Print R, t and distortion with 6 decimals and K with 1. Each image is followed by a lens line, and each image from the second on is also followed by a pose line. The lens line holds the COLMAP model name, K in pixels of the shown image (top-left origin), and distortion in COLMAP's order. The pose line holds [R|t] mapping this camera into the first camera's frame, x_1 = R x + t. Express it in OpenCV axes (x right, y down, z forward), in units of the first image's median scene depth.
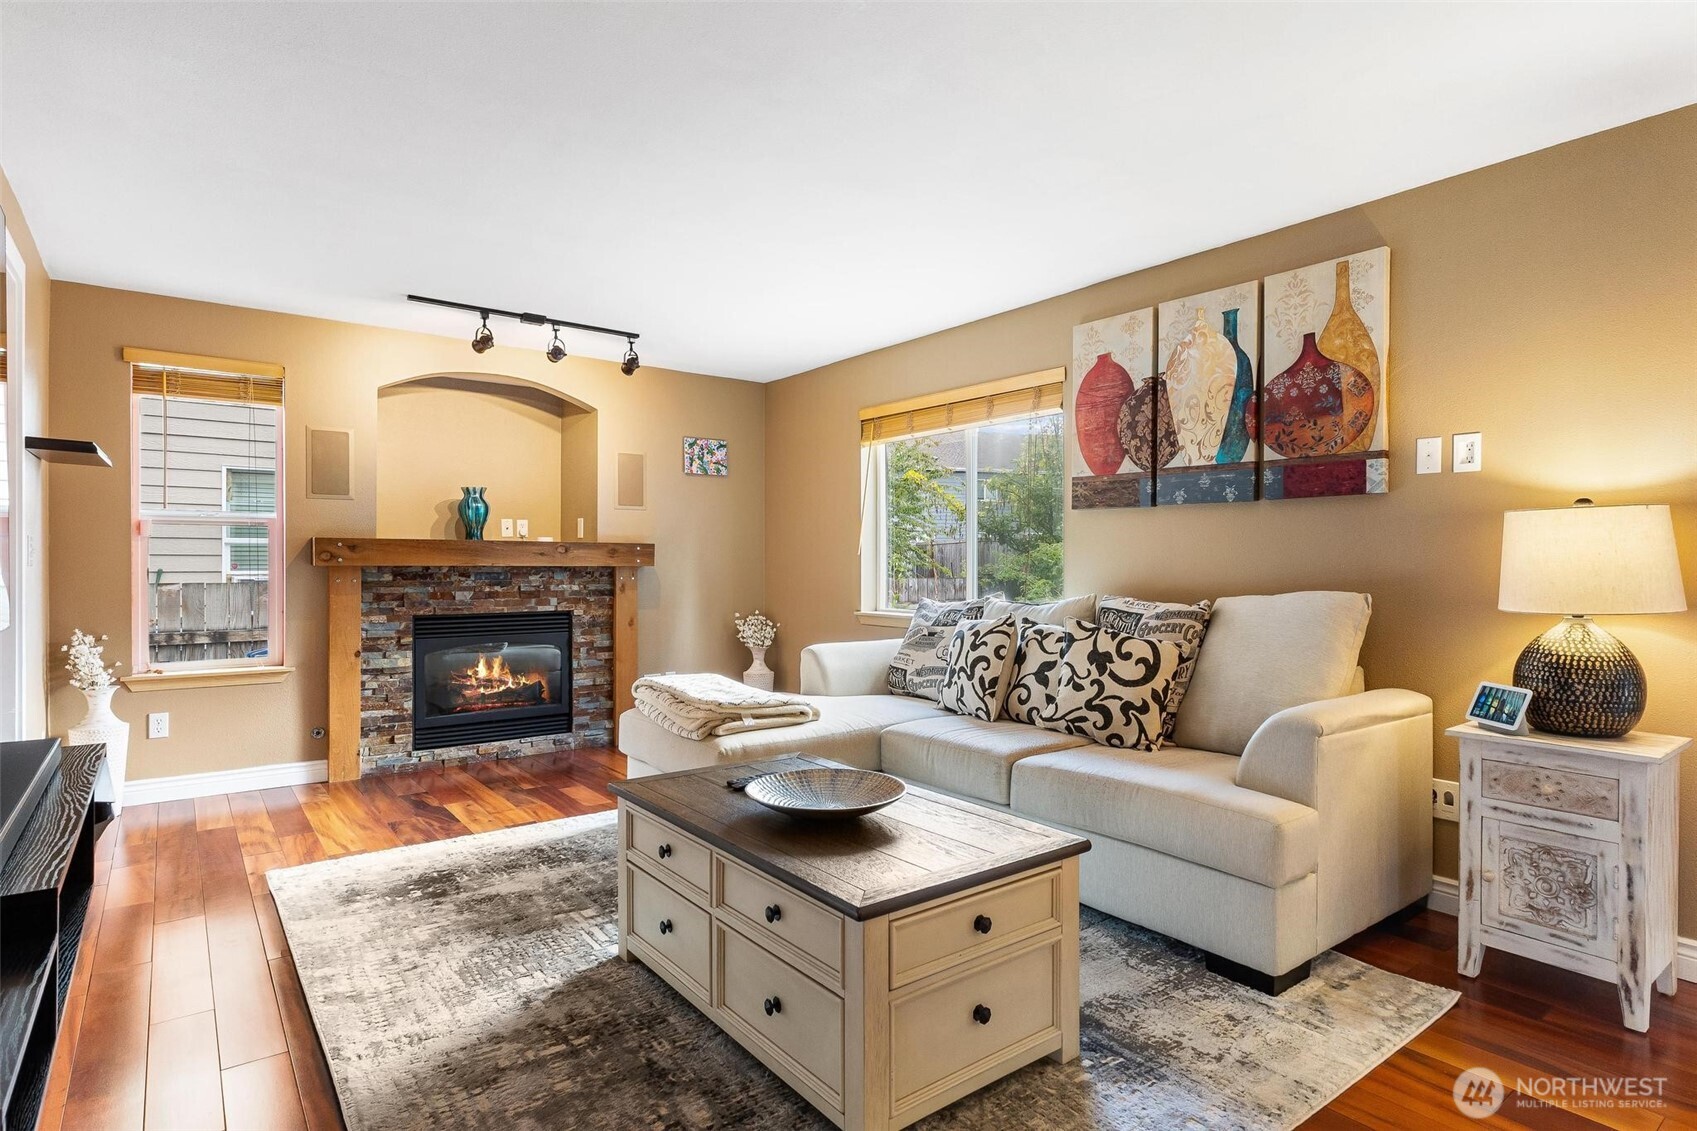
lens RADIAL K [[893.6, 0, 856.3], [0, 893.6, 577.2], [0, 0, 1]] dist [0.007811, 0.000305]
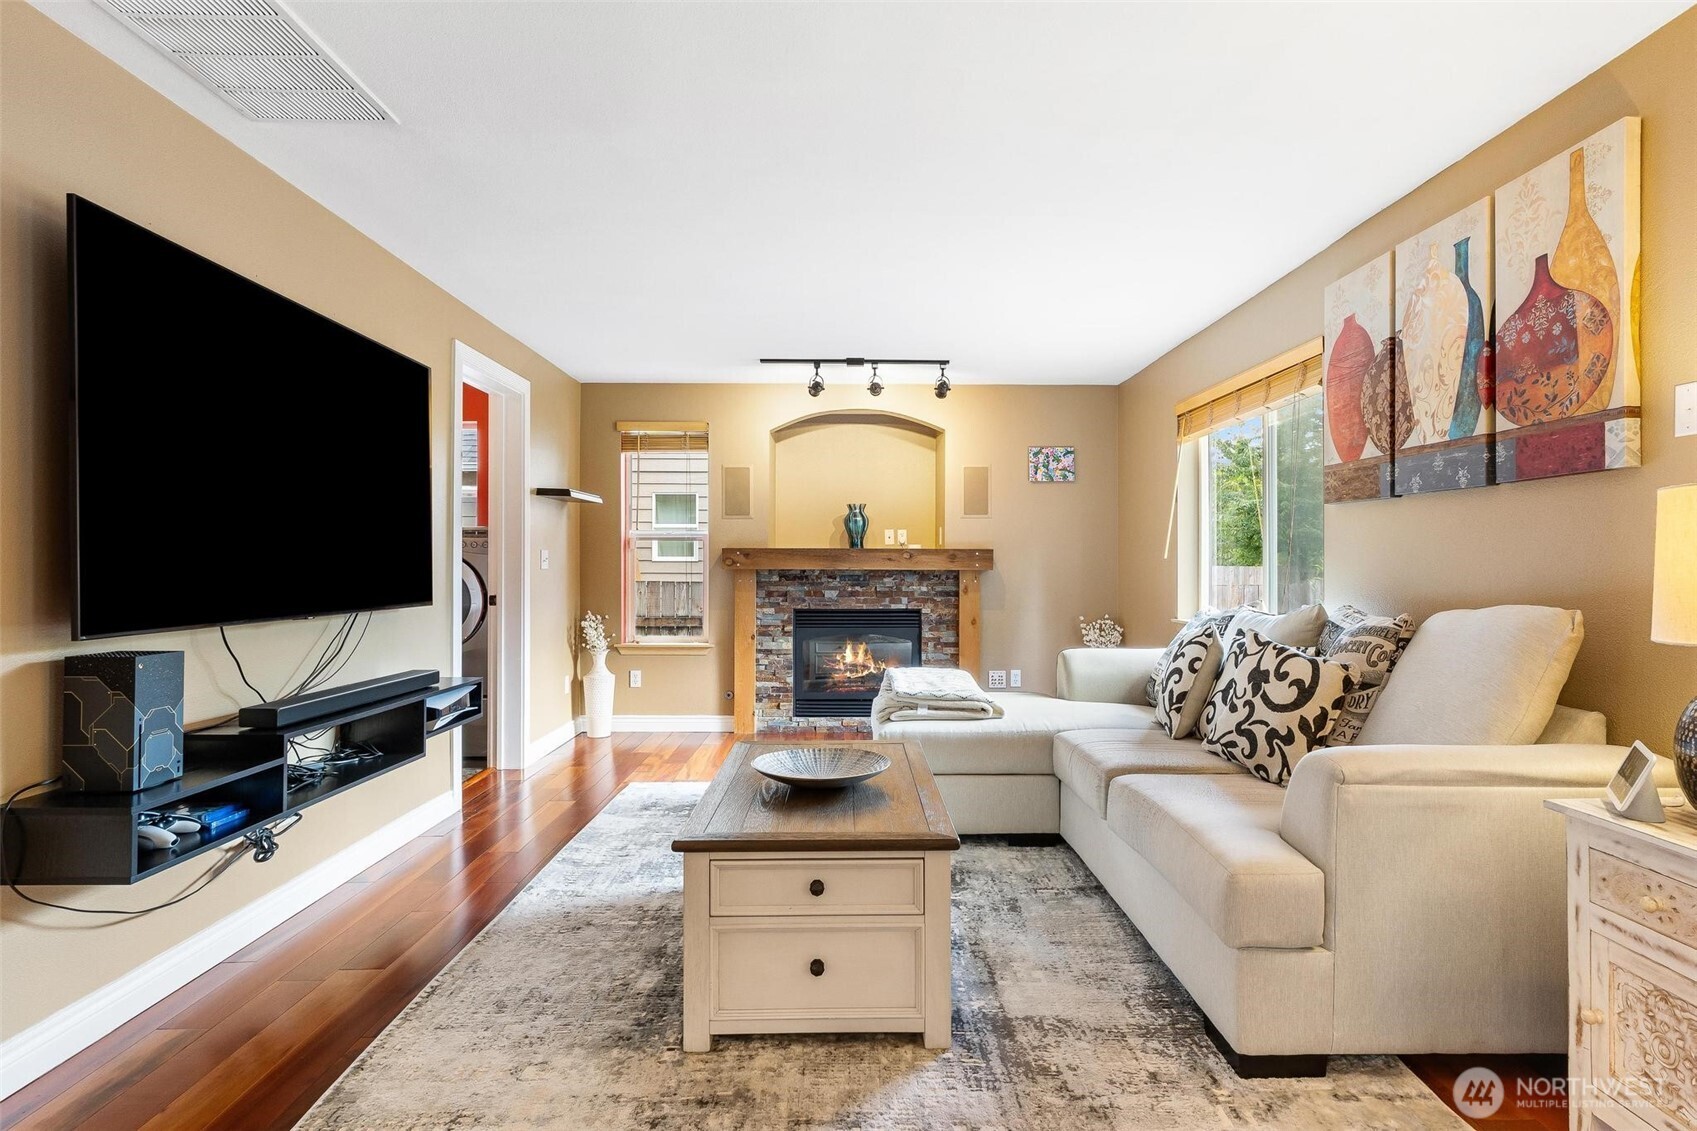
lens RADIAL K [[893.6, 0, 856.3], [0, 893.6, 577.2], [0, 0, 1]] dist [0.007811, 0.000305]
pose [[0.801157, 0.006680, -0.598417, 0.434875], [-0.009253, 0.999956, -0.001226, -0.001358], [0.598383, 0.006519, 0.801184, 0.062712]]
